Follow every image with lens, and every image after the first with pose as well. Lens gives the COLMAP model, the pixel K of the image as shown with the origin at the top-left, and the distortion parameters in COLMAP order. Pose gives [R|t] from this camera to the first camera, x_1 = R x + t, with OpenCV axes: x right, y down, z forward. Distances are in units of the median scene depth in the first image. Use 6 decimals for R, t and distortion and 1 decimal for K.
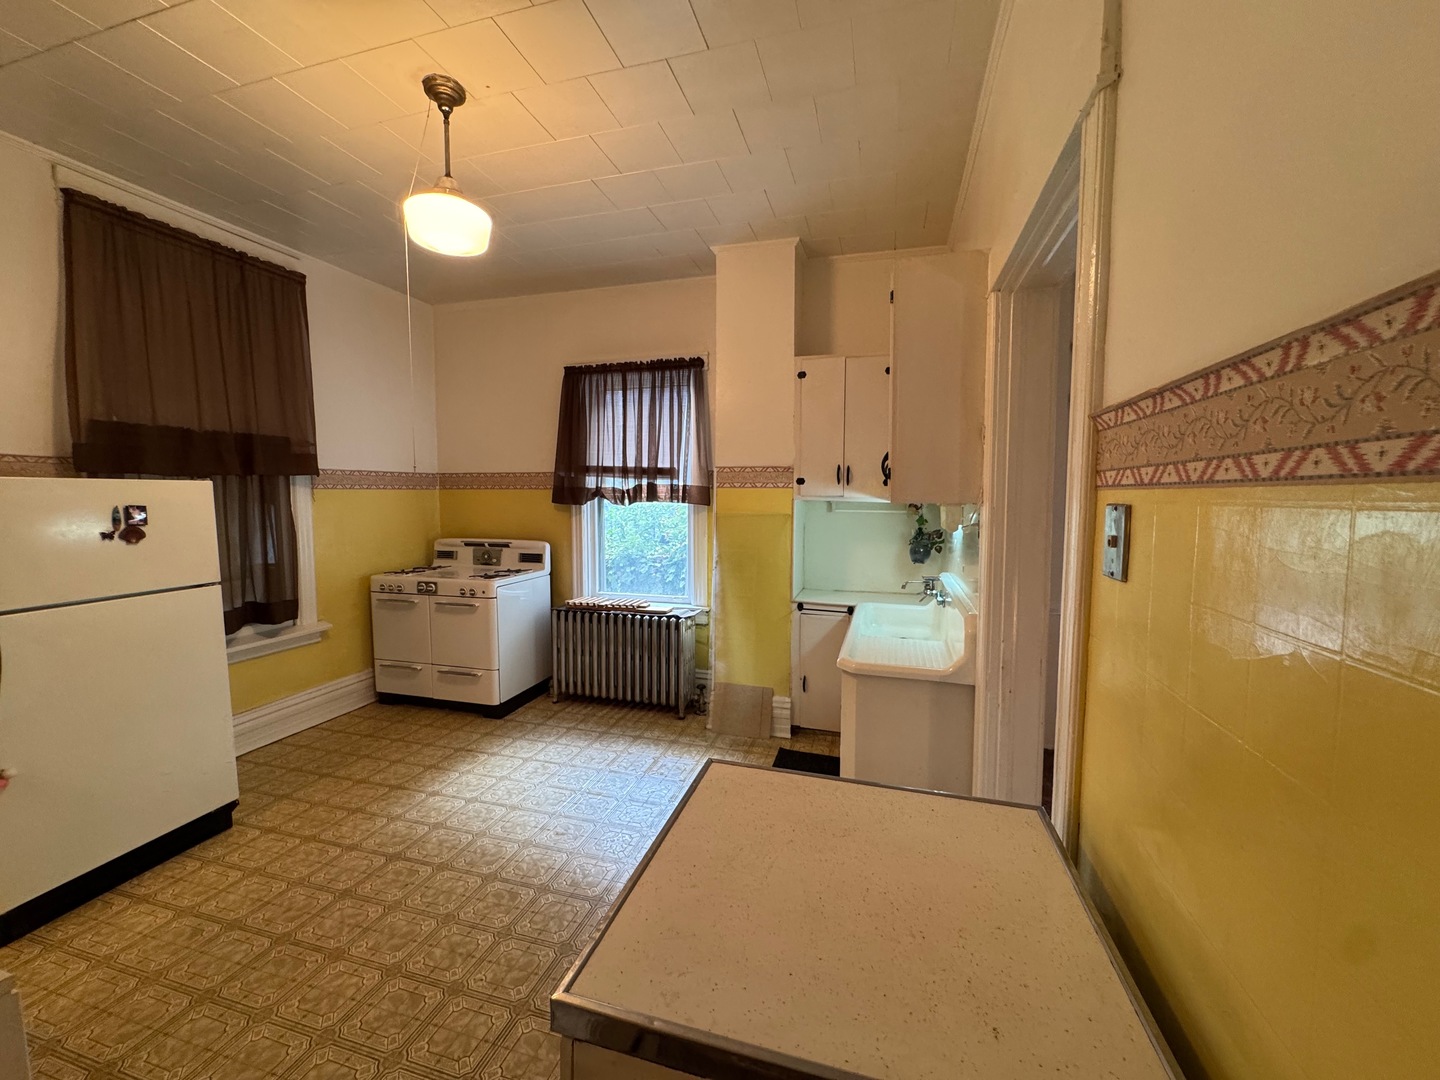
lens RADIAL K [[578.7, 0, 717.7], [0, 578.7, 538.6], [0, 0, 1]] dist [0.001184, -0.000667]
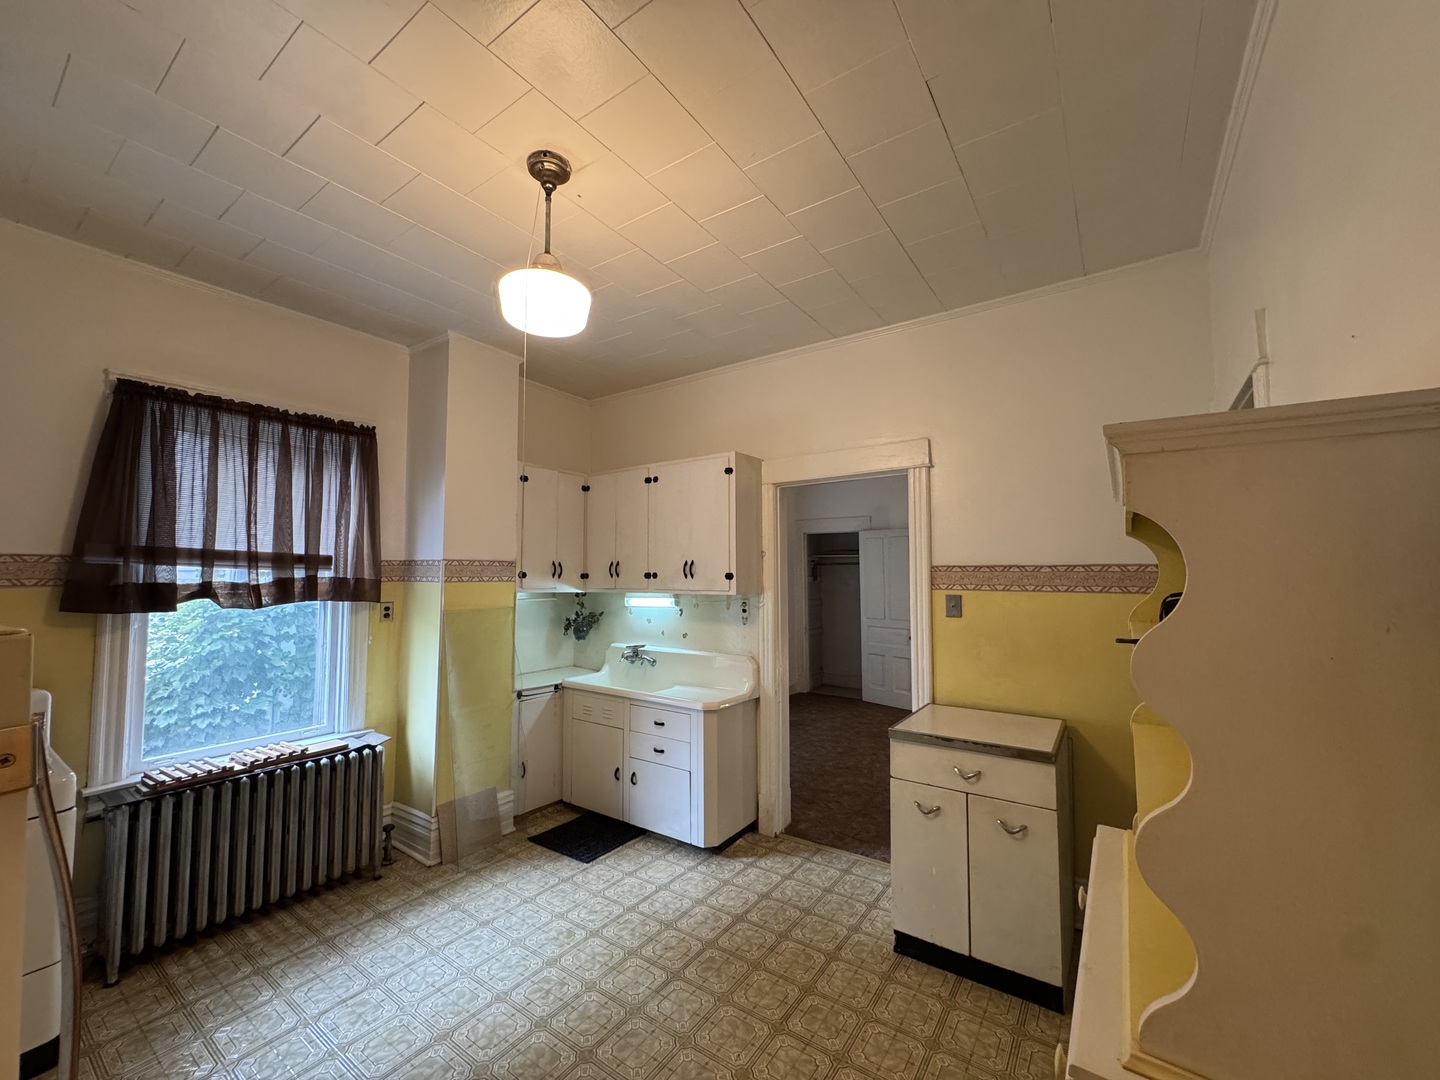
lens RADIAL K [[578.7, 0, 720.0], [0, 578.7, 540.6], [0, 0, 1]] dist [0.001184, -0.000667]
pose [[0.314934, 0.049096, 0.947843, -0.670135], [0.070717, 0.994671, -0.075019, -0.049637], [-0.946475, 0.090655, 0.309784, 0.276821]]
